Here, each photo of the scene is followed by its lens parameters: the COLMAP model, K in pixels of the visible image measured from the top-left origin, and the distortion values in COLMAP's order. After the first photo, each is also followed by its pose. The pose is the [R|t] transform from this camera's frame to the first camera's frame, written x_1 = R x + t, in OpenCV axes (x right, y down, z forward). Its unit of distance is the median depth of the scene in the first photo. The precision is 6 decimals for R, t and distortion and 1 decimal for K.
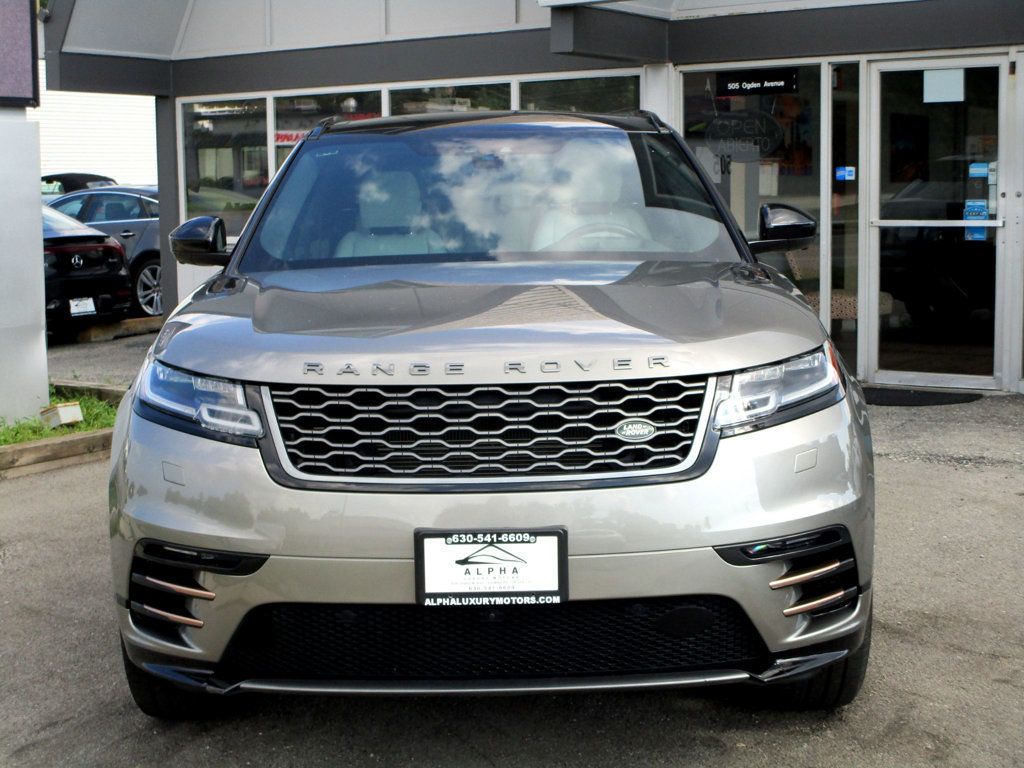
lens RADIAL K [[1637.1, 0, 512.0], [0, 1637.1, 384.0], [0, 0, 1]] dist [-0.065515, -0.037218]
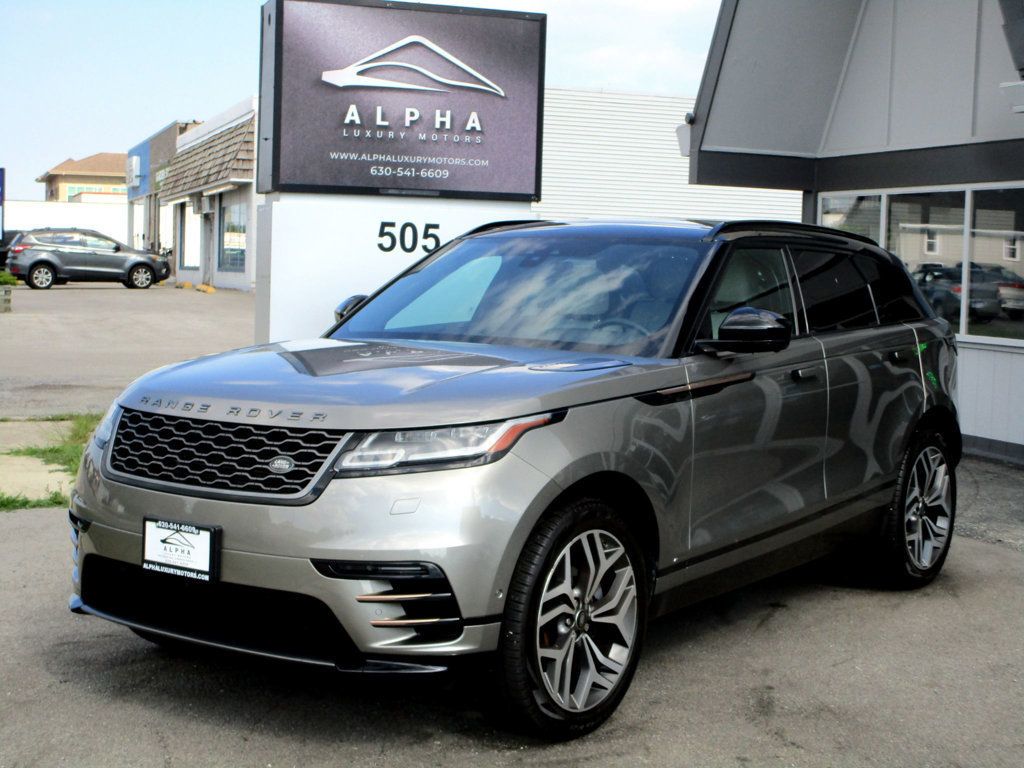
lens RADIAL K [[1637.1, 0, 512.0], [0, 1637.1, 384.0], [0, 0, 1]] dist [-0.065515, -0.037218]
pose [[0.814700, 0.083130, -0.573893, 0.987765], [-0.111216, 0.993698, -0.013943, -0.039746], [0.569118, 0.075185, 0.818811, 0.001382]]
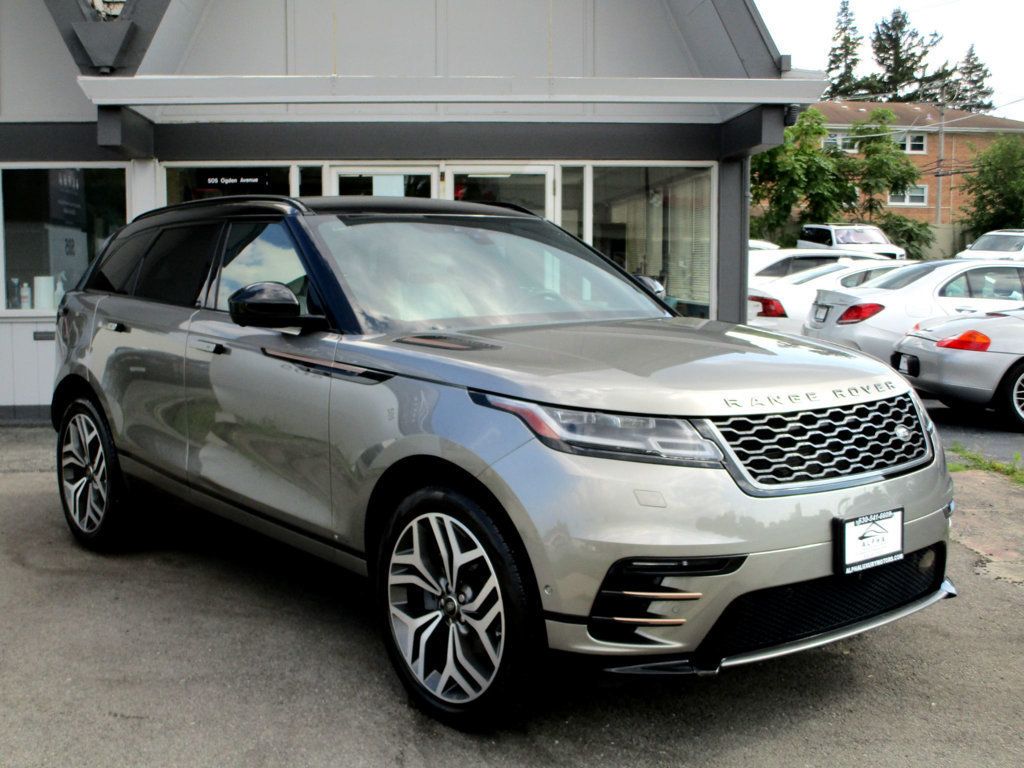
lens RADIAL K [[1344.6, 0, 512.0], [0, 1344.6, 384.0], [0, 0, 1]] dist [-0.154859, 0.002660]
pose [[0.768917, -0.042223, 0.637953, -0.913408], [0.064430, 0.997855, -0.011613, -0.022709], [-0.636094, 0.050033, 0.769988, 0.325625]]
